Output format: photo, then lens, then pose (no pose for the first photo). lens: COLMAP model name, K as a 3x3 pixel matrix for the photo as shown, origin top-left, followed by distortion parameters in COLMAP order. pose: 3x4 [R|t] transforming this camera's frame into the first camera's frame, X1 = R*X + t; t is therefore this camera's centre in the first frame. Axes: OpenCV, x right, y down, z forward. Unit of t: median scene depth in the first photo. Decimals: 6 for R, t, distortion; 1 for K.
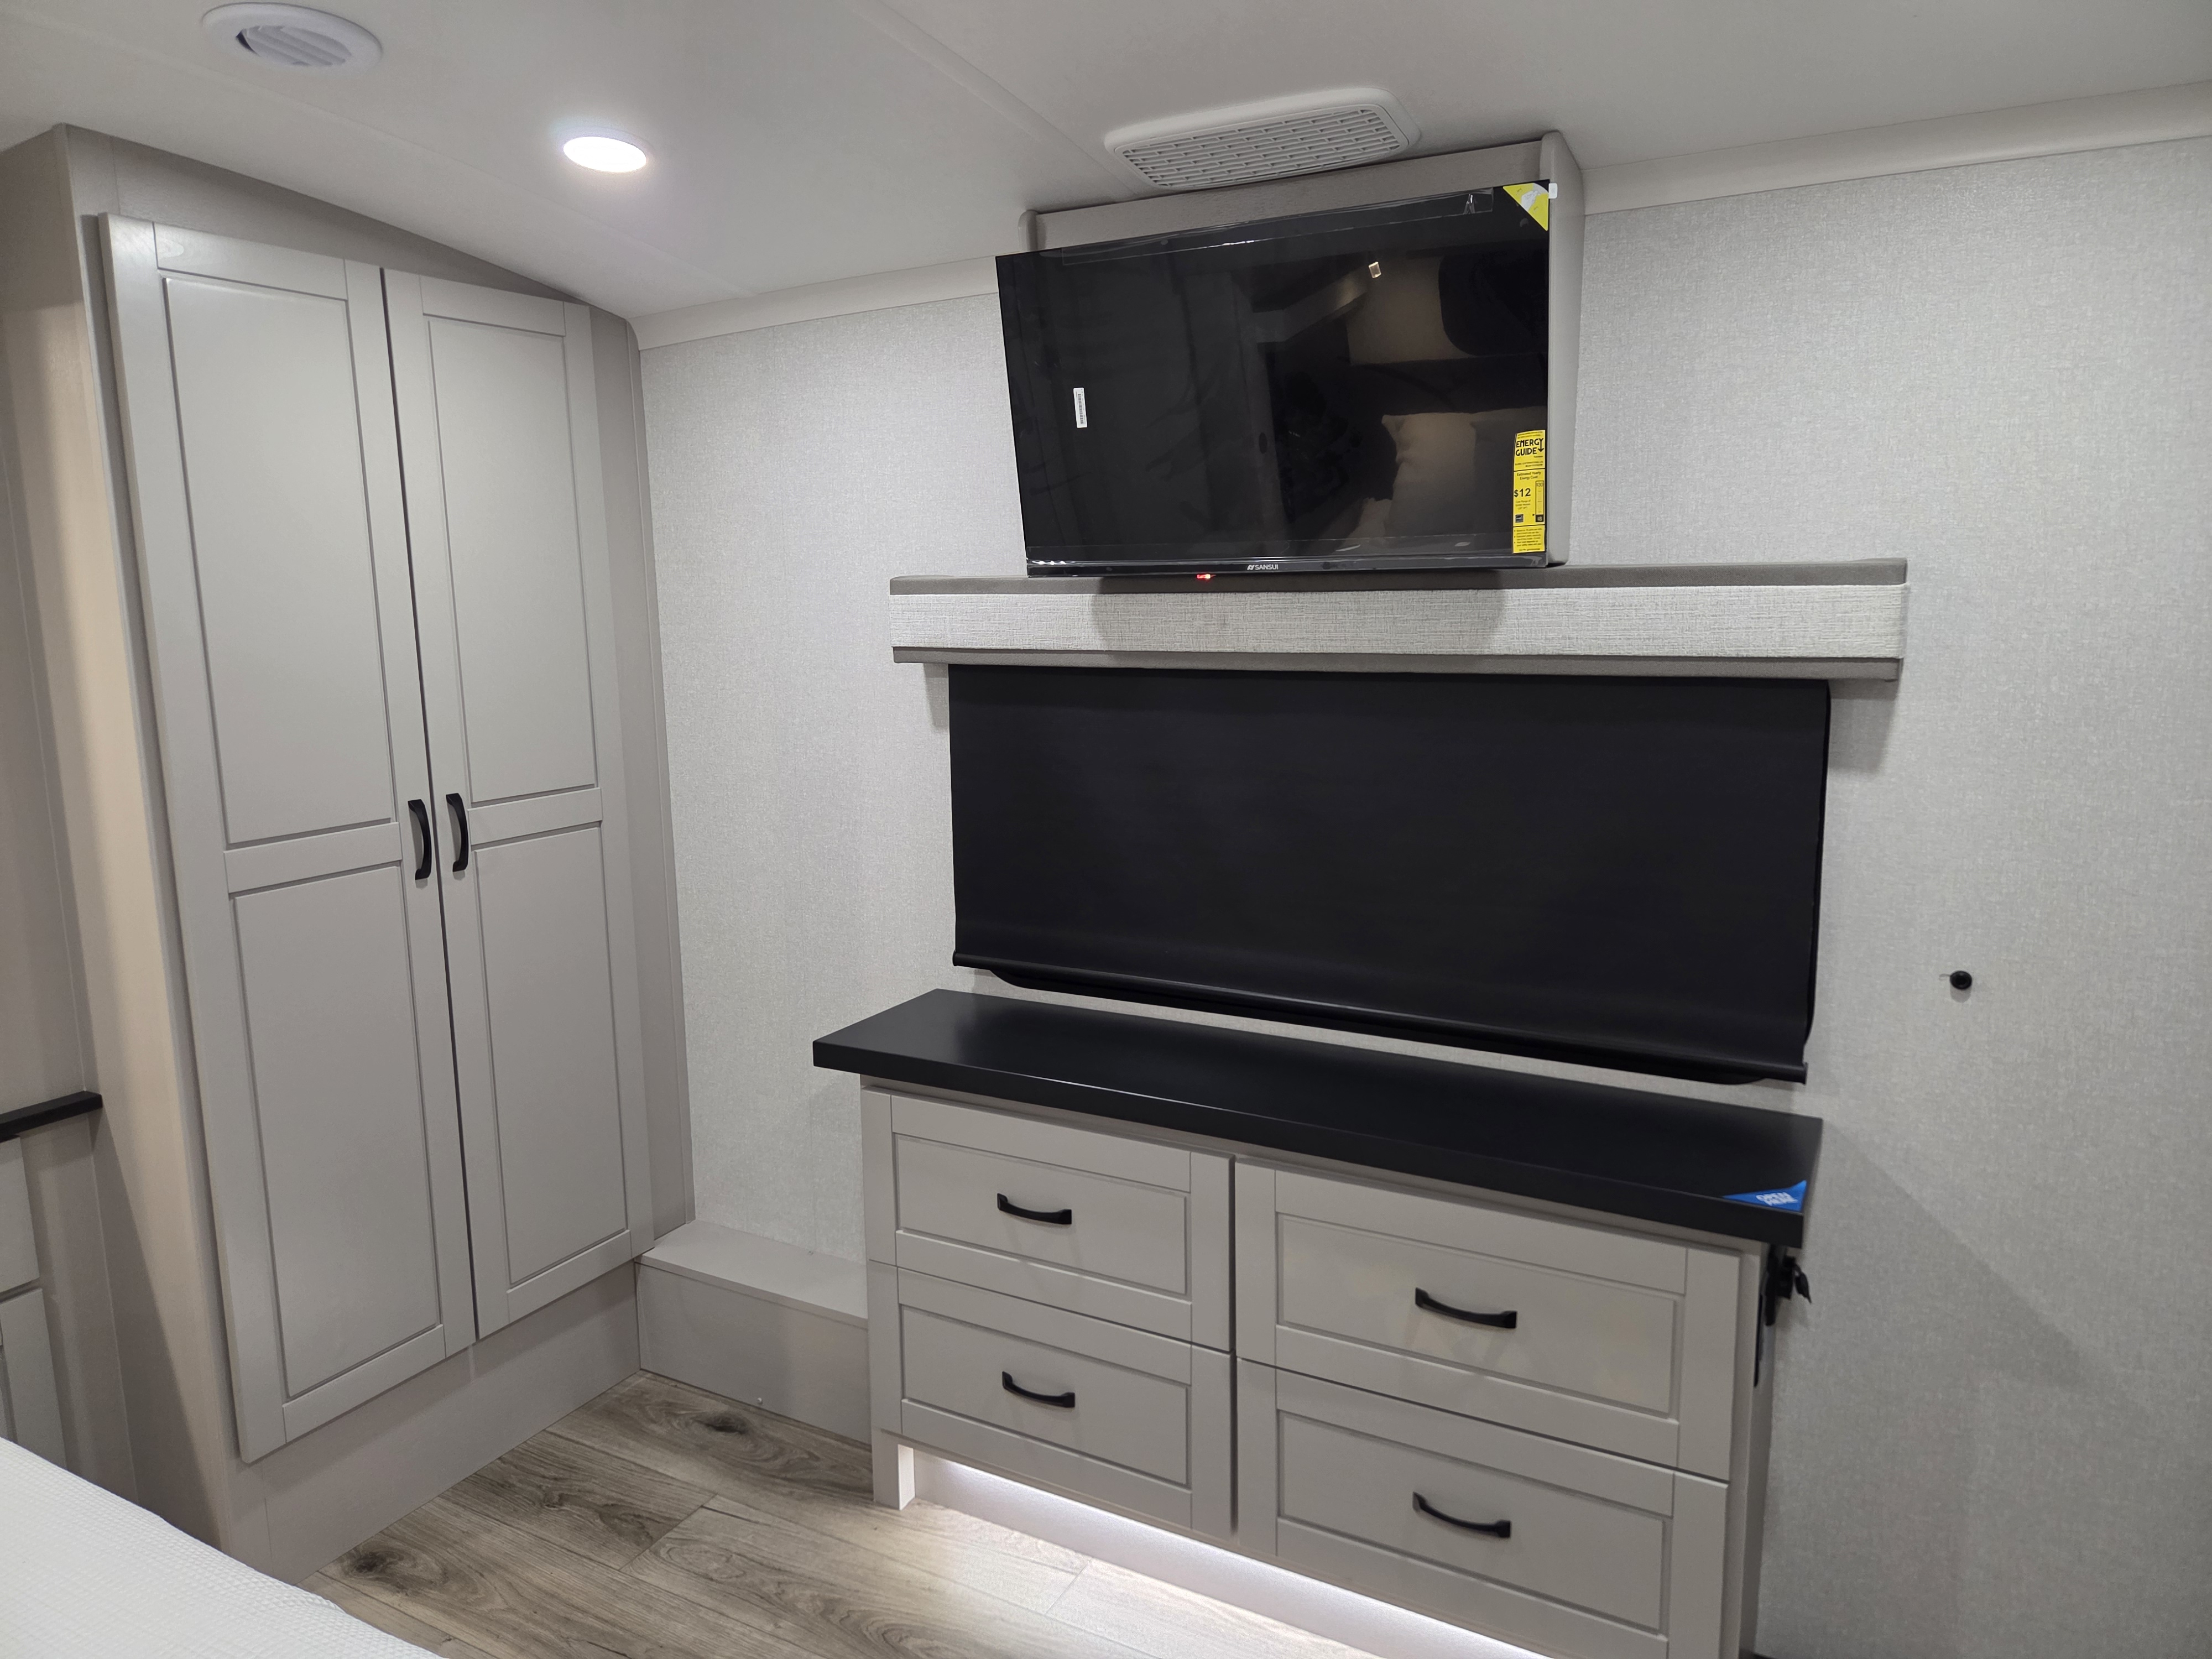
lens RADIAL K [[1484.2, 0, 1109.4], [0, 1484.2, 834.5], [0, 0, 1]] dist [0.064332, -0.054997]
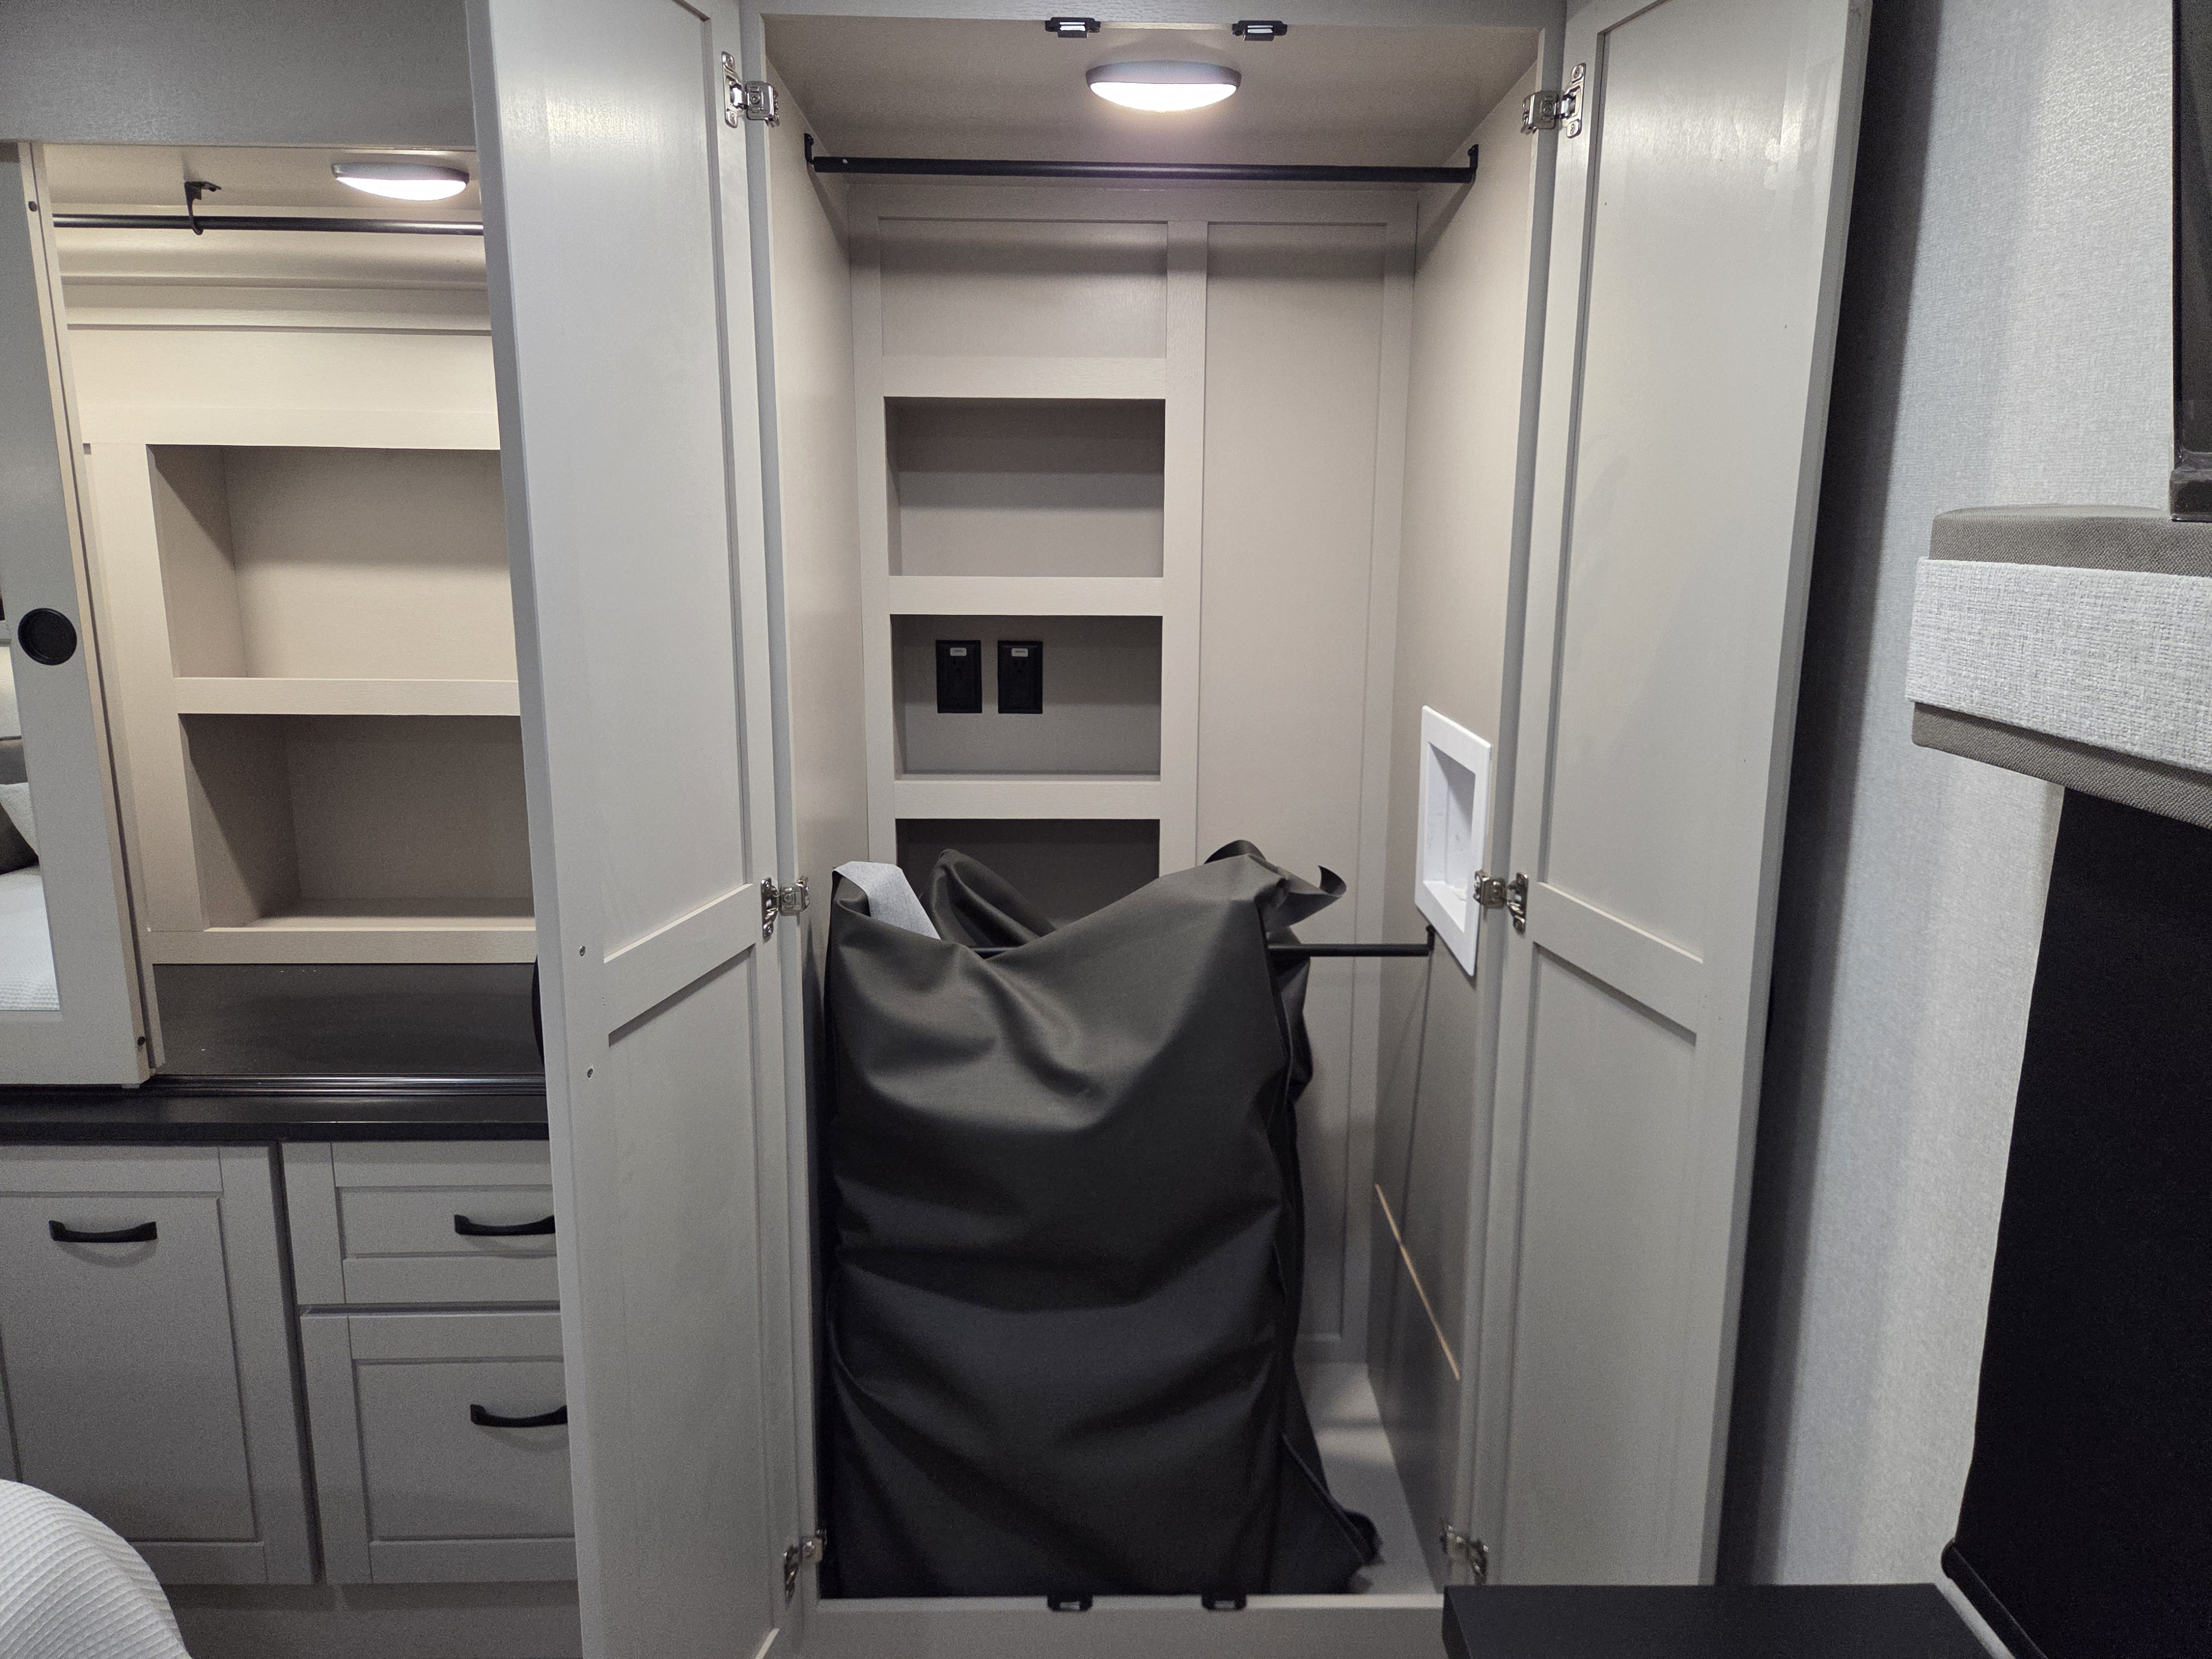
lens RADIAL K [[1484.2, 0, 1106.5], [0, 1484.2, 829.5], [0, 0, 1]] dist [0.064332, -0.054997]
pose [[0.493329, 0.195581, -0.847570, 0.078794], [-0.157000, 0.978412, 0.134391, -0.116004], [0.855557, 0.066770, 0.513386, 0.652573]]
